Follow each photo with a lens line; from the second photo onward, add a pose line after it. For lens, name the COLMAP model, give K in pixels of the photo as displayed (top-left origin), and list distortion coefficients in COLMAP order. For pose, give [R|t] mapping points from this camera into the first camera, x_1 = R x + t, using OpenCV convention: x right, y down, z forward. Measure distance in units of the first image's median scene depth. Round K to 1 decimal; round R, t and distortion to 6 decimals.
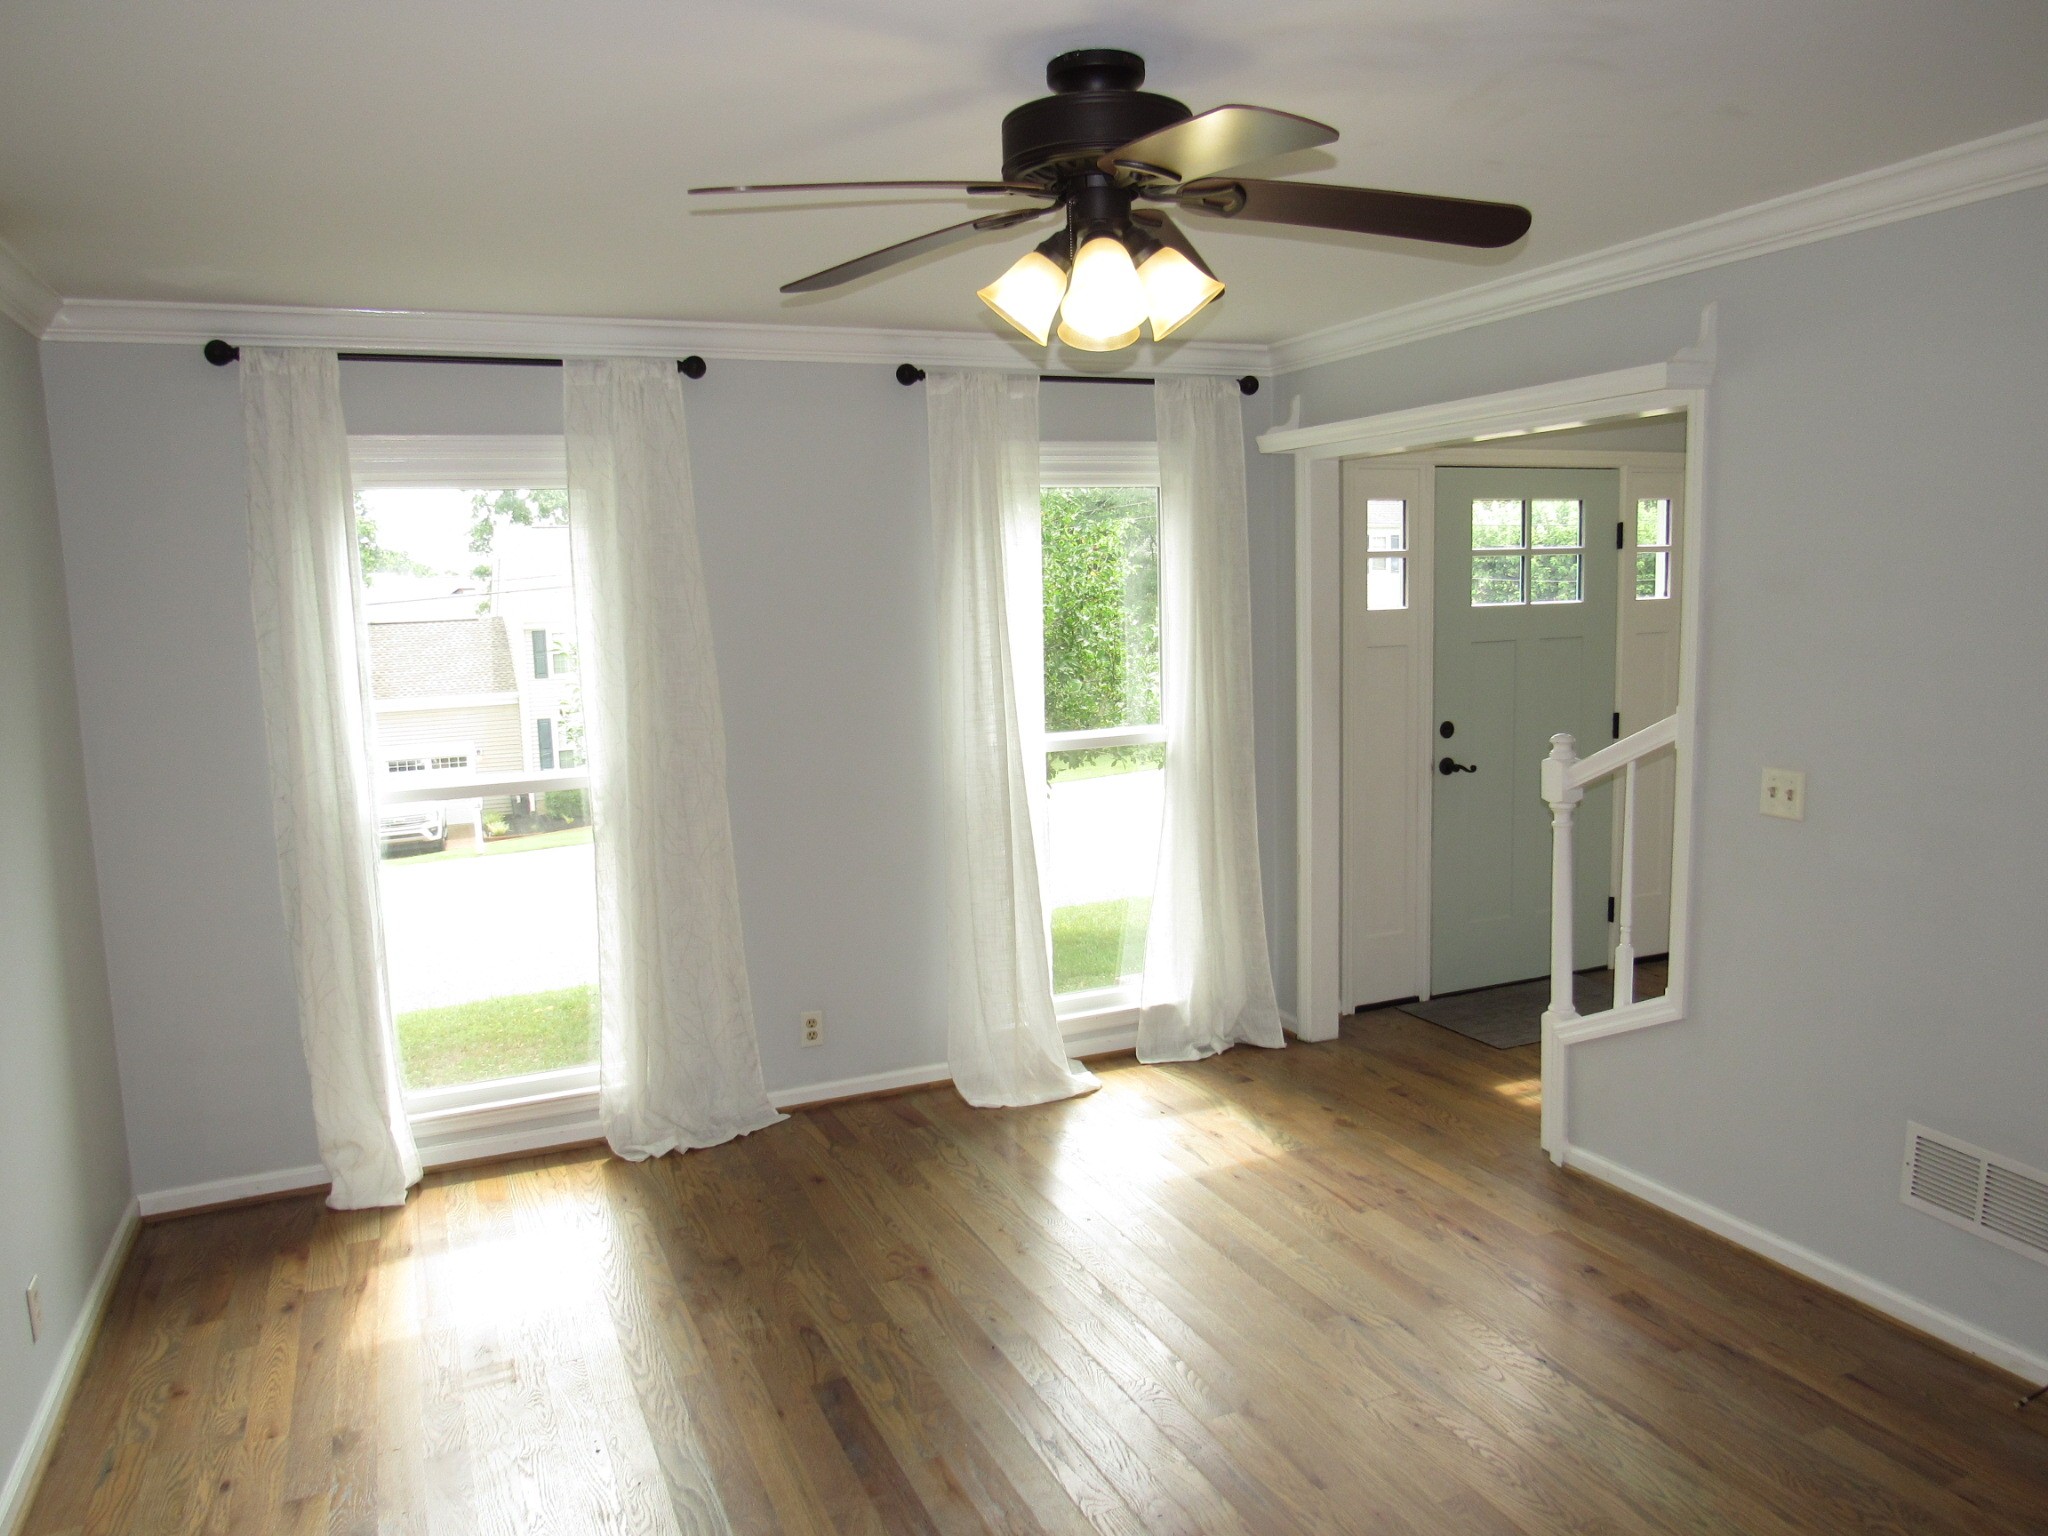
lens RADIAL K [[1472.0, 0, 1035.5], [0, 1472.0, 764.2], [0, 0, 1]] dist [-0.018141, 0.004045]
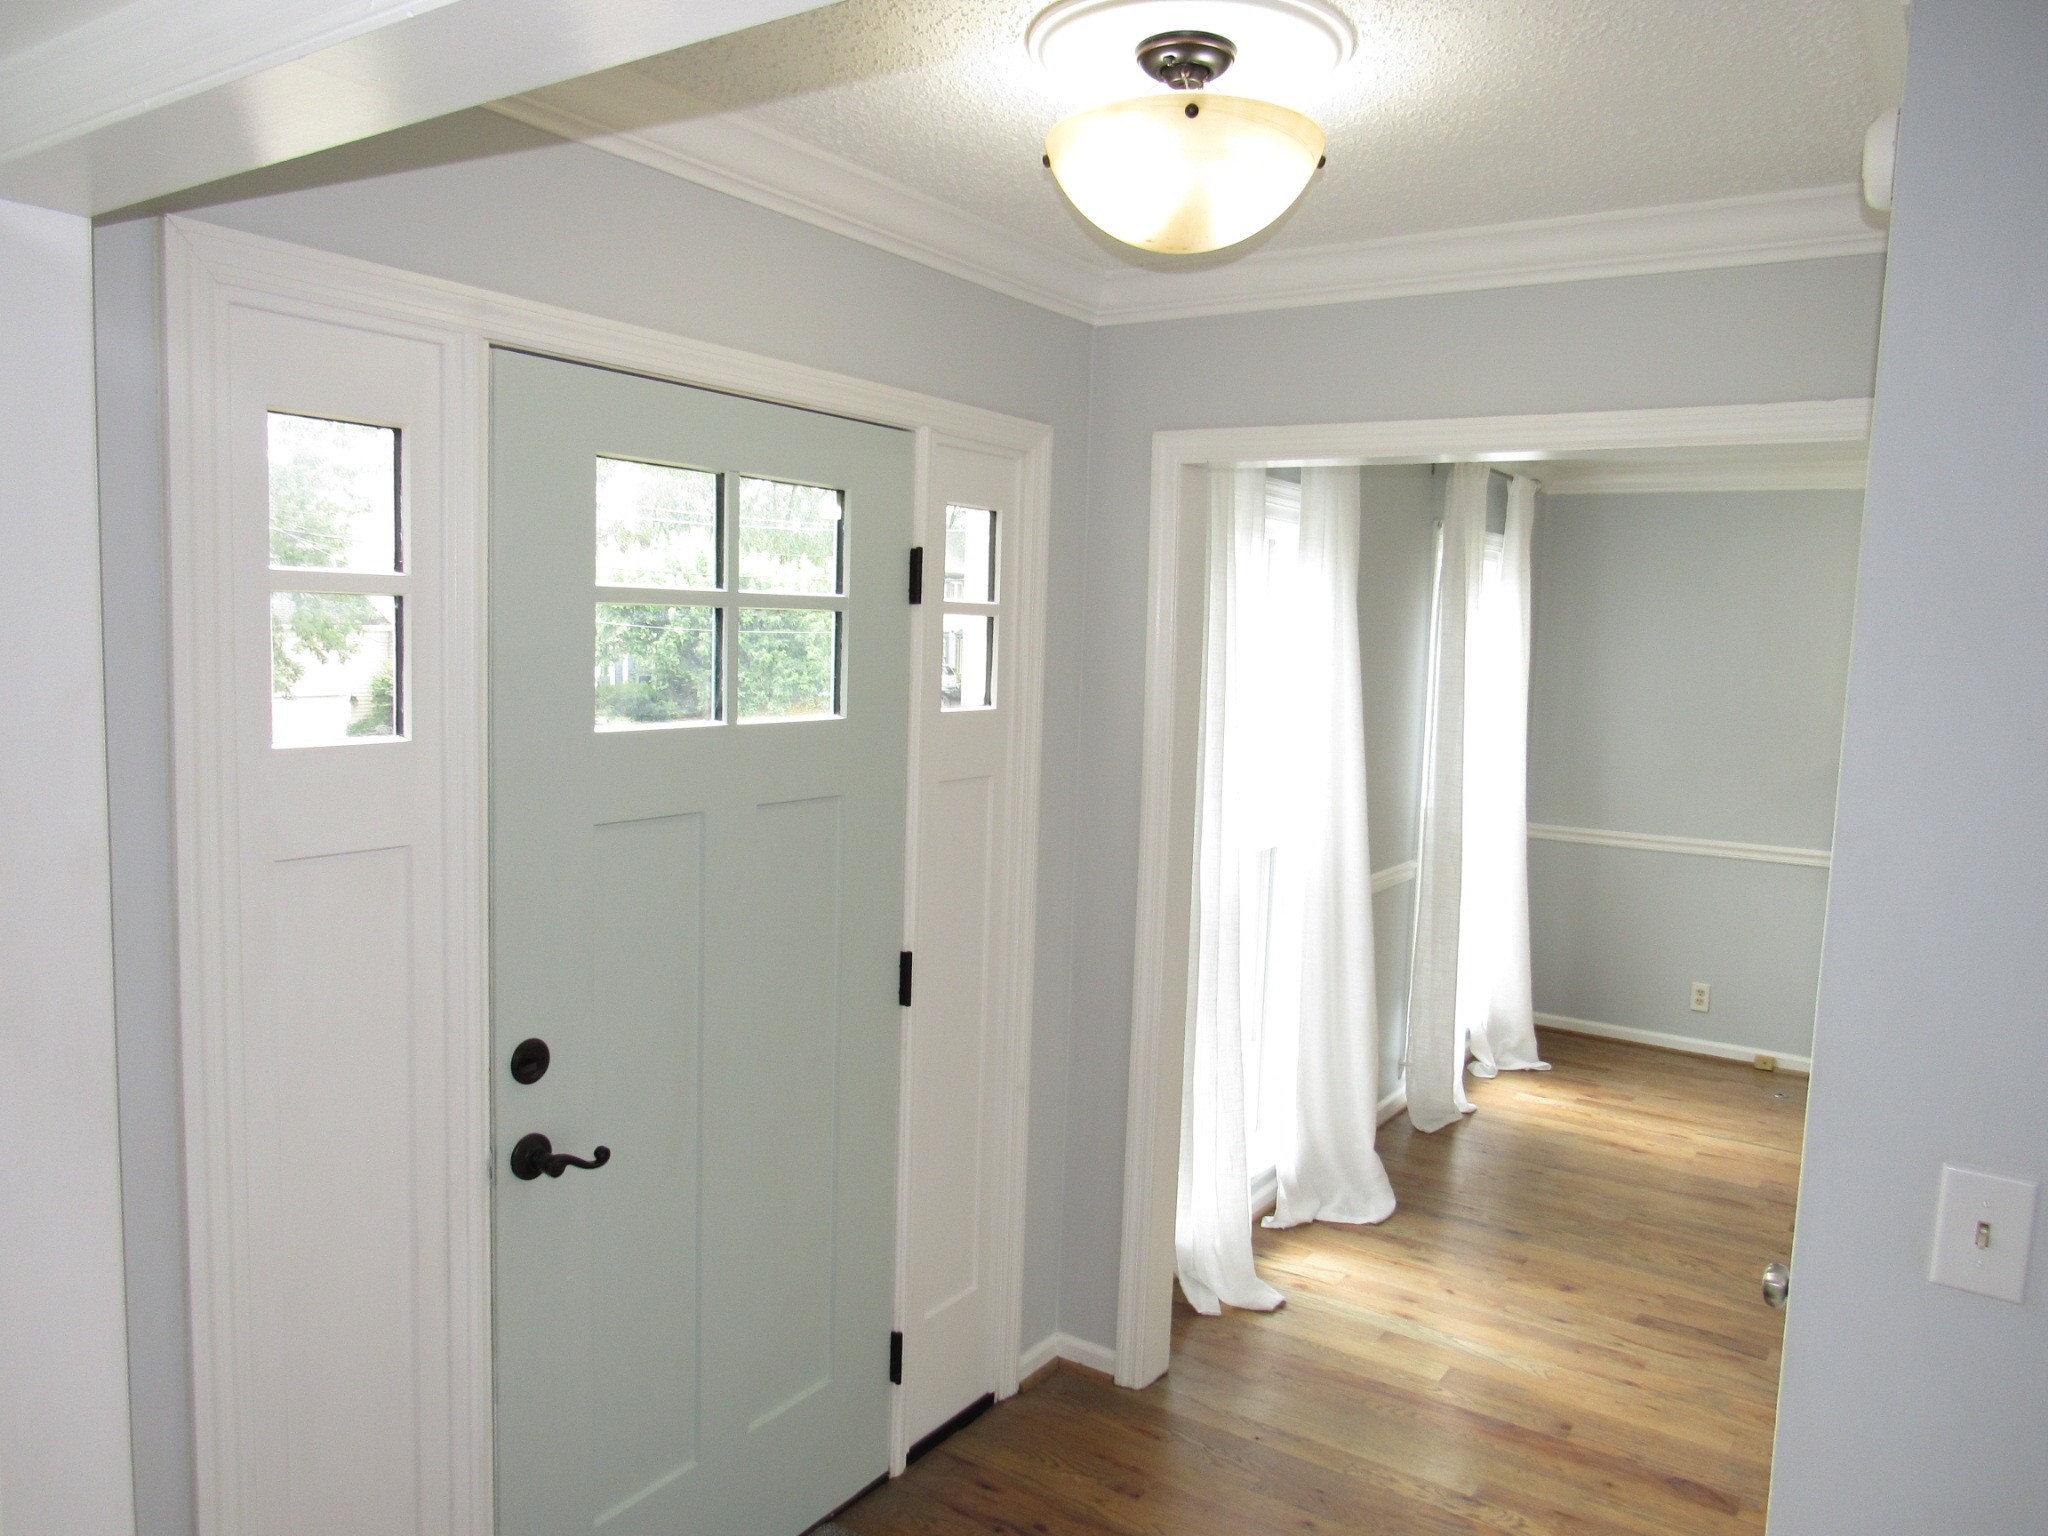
lens RADIAL K [[1472.0, 0, 1028.1], [0, 1472.0, 753.9], [0, 0, 1]] dist [-0.018141, 0.004045]
pose [[0.842814, 0.003911, 0.538190, 0.180581], [0.015294, 0.999396, -0.031214, -0.085732], [-0.537987, 0.034539, 0.842245, 0.598556]]
